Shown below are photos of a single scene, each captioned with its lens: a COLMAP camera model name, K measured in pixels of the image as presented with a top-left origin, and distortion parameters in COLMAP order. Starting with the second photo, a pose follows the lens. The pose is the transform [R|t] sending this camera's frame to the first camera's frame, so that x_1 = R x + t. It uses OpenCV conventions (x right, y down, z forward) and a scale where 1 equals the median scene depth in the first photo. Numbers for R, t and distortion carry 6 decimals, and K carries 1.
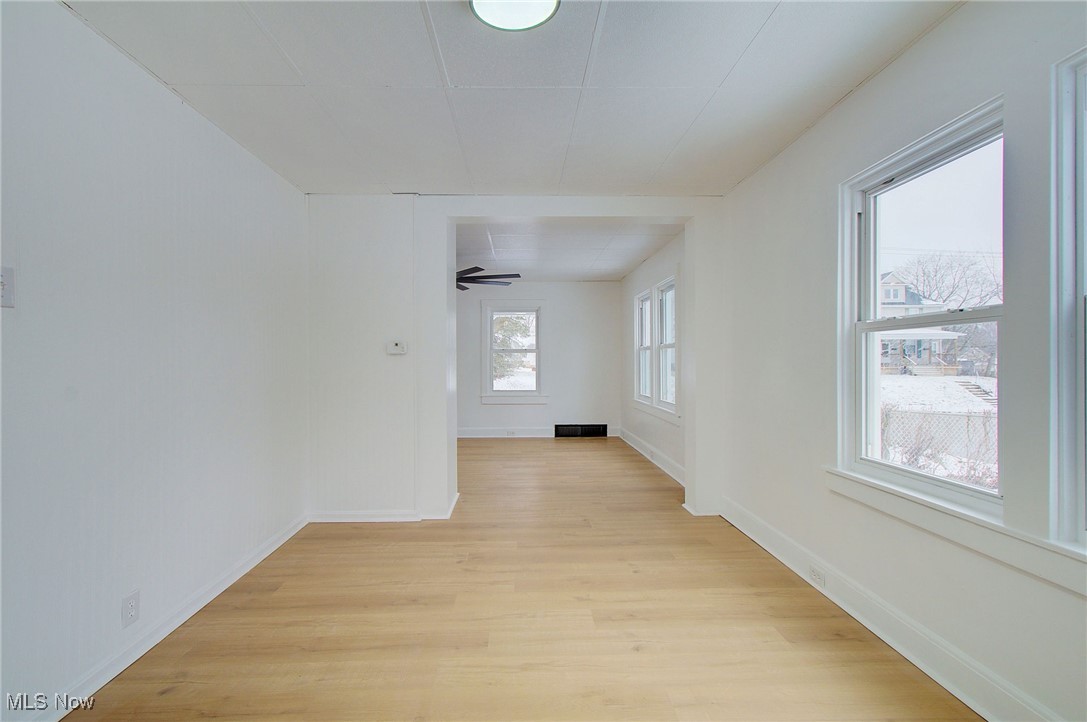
lens RADIAL K [[500.7, 0, 540.7], [0, 500.7, 361.5], [0, 0, 1]] dist [0.001731, 0.000138]
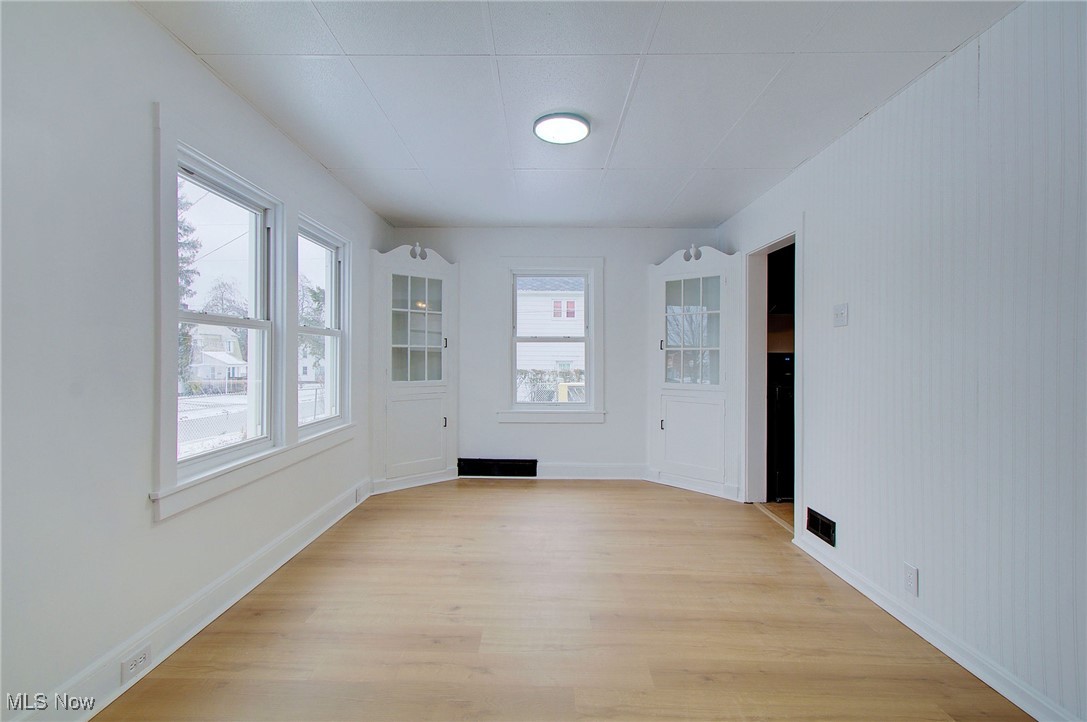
lens RADIAL K [[500.7, 0, 540.7], [0, 500.7, 361.5], [0, 0, 1]] dist [0.001731, 0.000138]
pose [[-0.999030, -0.003229, 0.043925, -0.041951], [-0.002974, 0.999978, 0.005873, 0.007263], [-0.043943, 0.005736, -0.999018, 1.938241]]
